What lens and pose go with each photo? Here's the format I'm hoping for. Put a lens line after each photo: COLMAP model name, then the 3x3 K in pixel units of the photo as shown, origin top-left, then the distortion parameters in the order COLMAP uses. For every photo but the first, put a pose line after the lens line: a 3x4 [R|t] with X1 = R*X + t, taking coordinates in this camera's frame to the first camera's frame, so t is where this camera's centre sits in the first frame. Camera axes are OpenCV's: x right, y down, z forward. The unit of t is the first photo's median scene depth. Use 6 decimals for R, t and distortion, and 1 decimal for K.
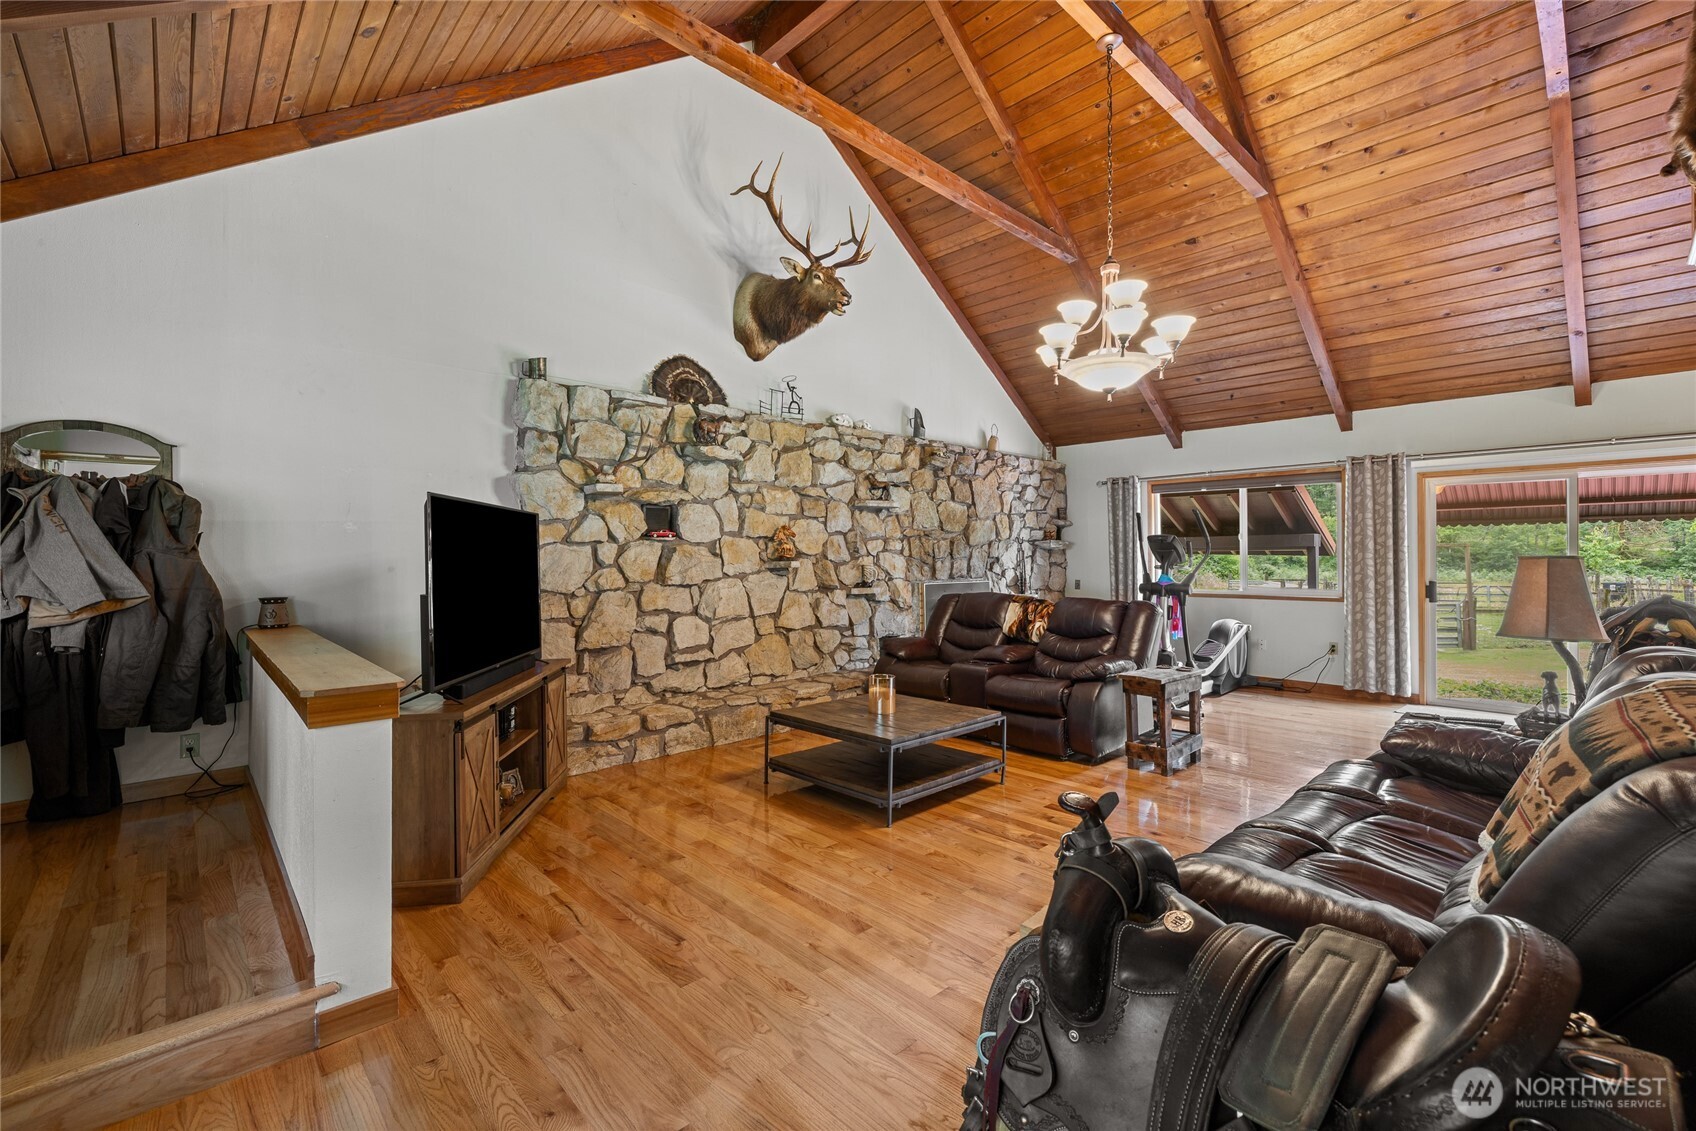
lens RADIAL K [[711.0, 0, 843.5], [0, 711.0, 554.4], [0, 0, 1]] dist [0.000180, -0.000007]
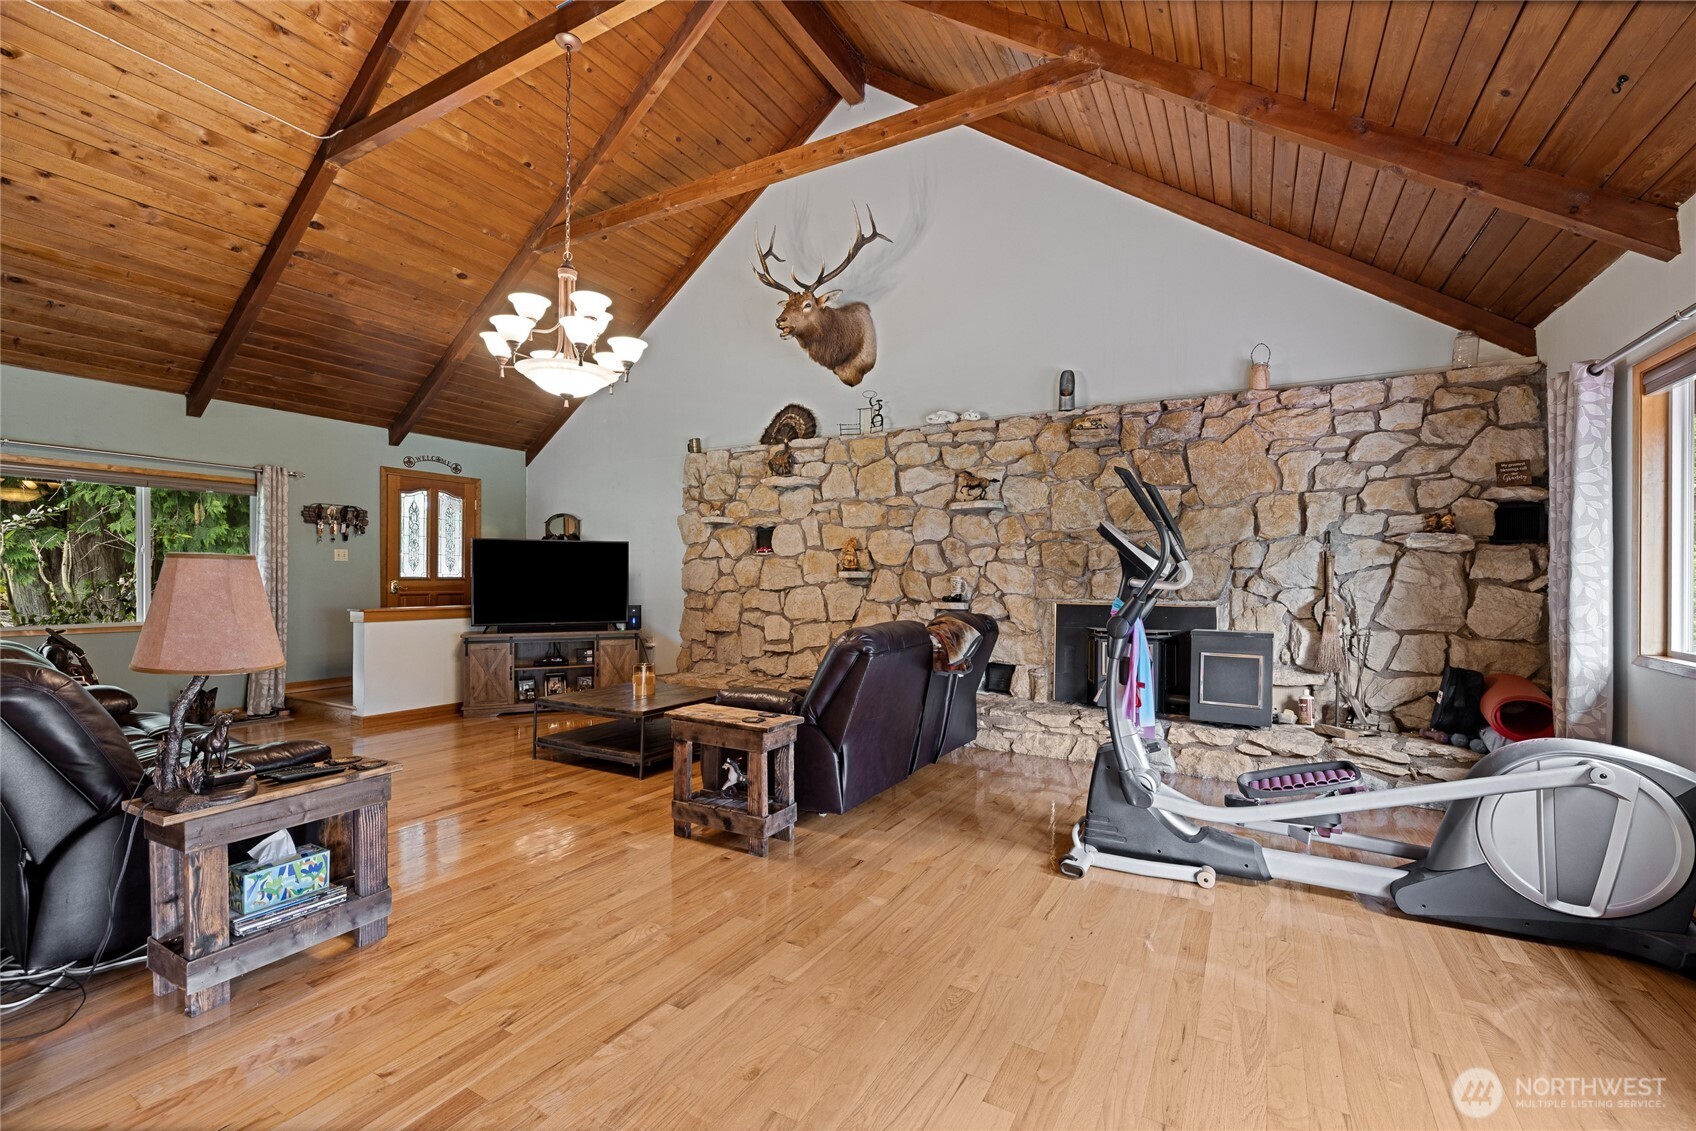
lens RADIAL K [[711.0, 0, 850.1], [0, 711.0, 574.1], [0, 0, 1]] dist [0.000180, -0.000007]
pose [[0.309804, 0.006036, -0.950781, 0.922052], [0.002328, 0.999972, 0.007107, 0.005682], [0.950798, -0.004415, 0.309781, 0.673733]]
